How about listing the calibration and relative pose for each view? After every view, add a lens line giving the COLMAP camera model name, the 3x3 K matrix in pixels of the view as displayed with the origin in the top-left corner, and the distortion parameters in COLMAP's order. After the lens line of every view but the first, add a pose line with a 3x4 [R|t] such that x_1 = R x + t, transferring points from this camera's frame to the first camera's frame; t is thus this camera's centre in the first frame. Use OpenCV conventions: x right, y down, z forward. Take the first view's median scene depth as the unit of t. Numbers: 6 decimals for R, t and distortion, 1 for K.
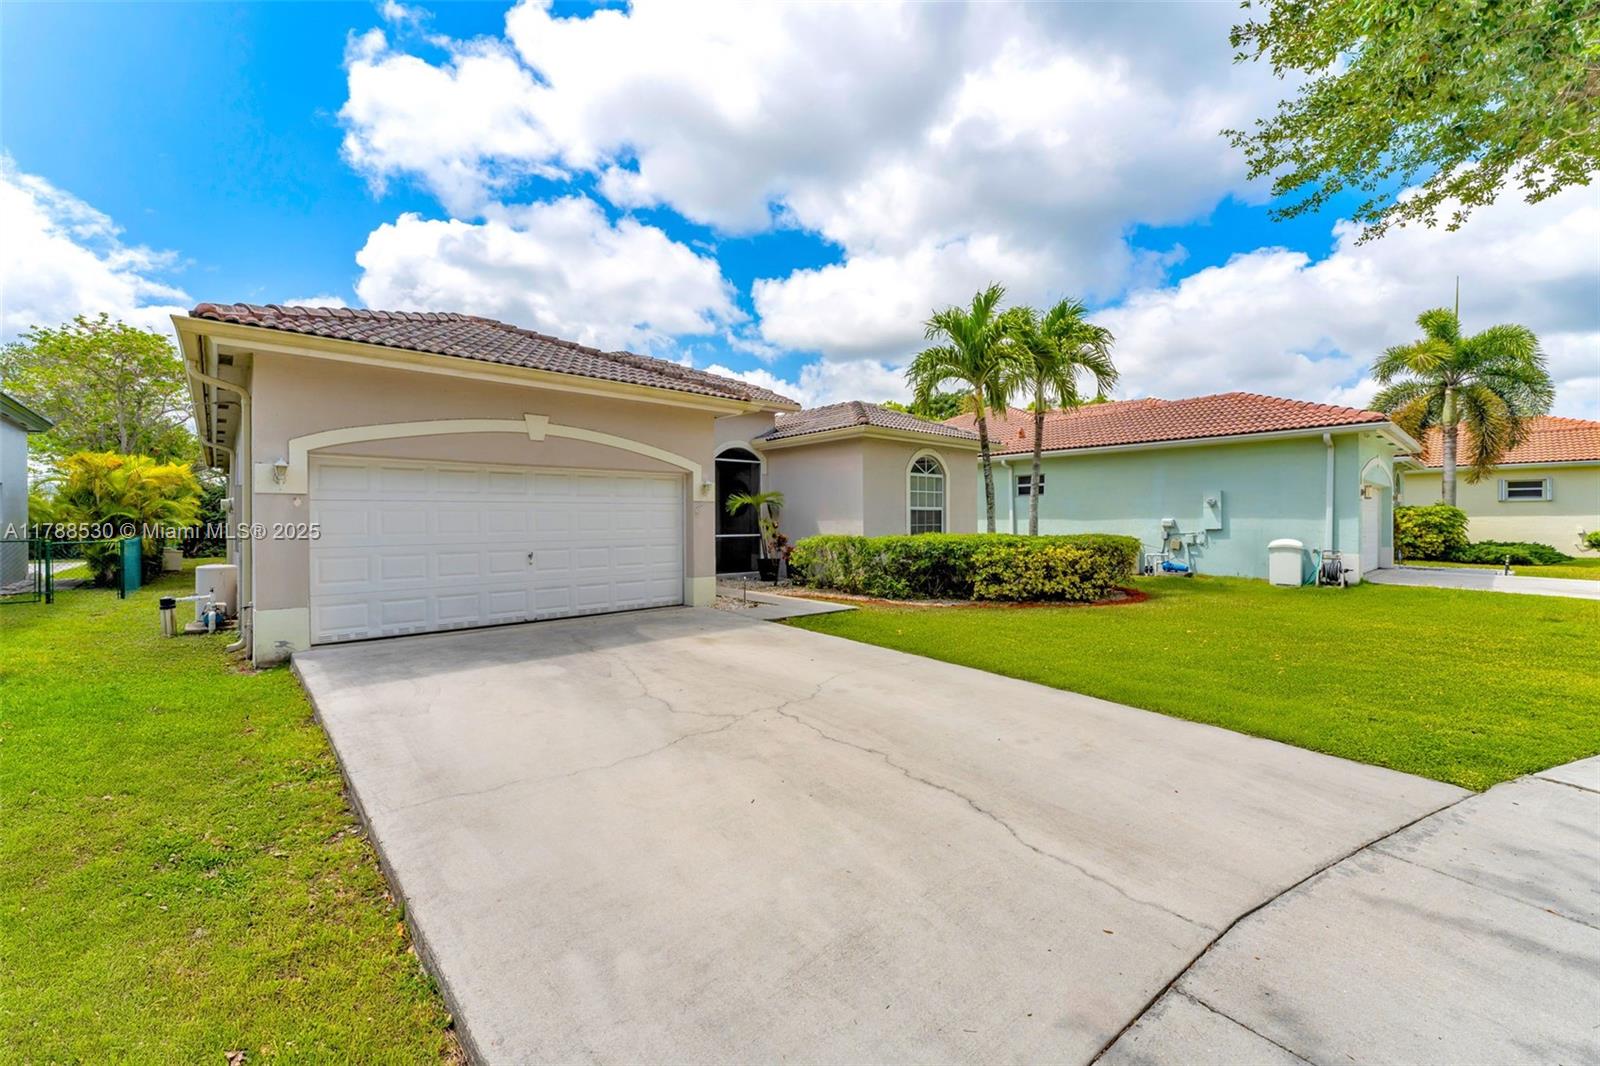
lens RADIAL K [[649.0, 0, 795.1], [0, 649.0, 526.5], [0, 0, 1]] dist [-0.010778, -0.000053]
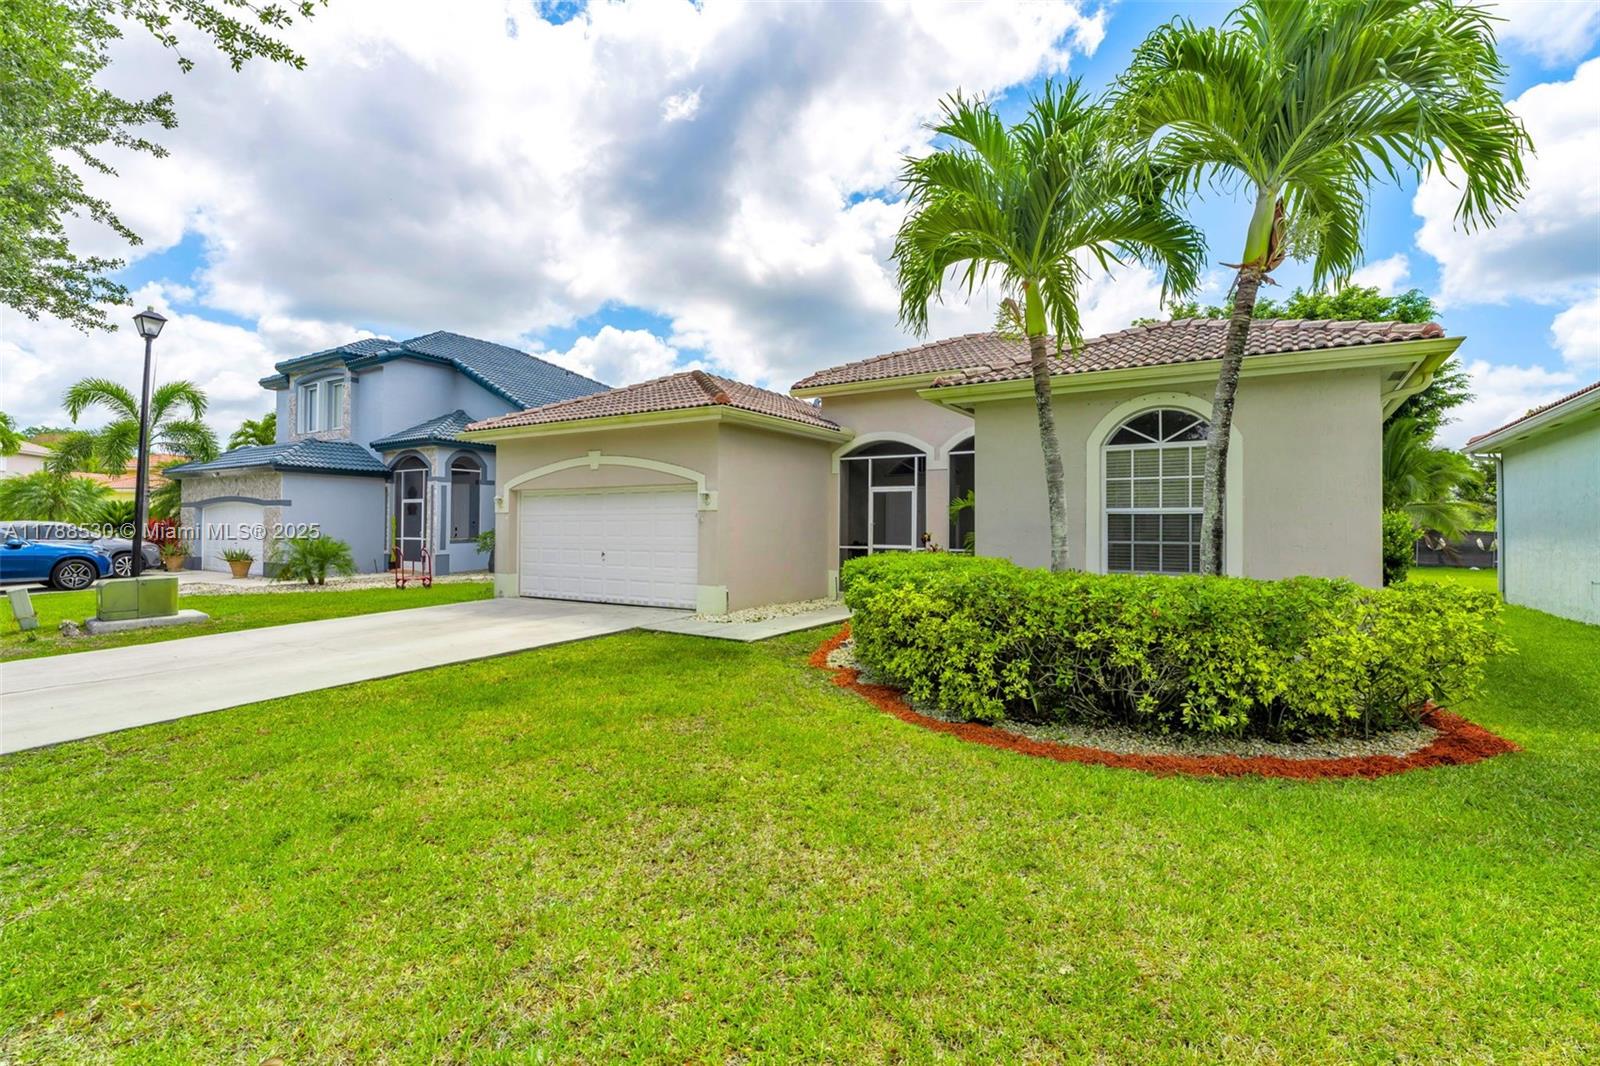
lens RADIAL K [[649.0, 0, 795.1], [0, 649.0, 526.5], [0, 0, 1]] dist [-0.010778, -0.000053]
pose [[0.301902, 0.009352, -0.953293, 0.619121], [-0.011083, 0.999919, 0.006300, -0.015639], [0.953274, 0.008663, 0.301982, 0.591424]]
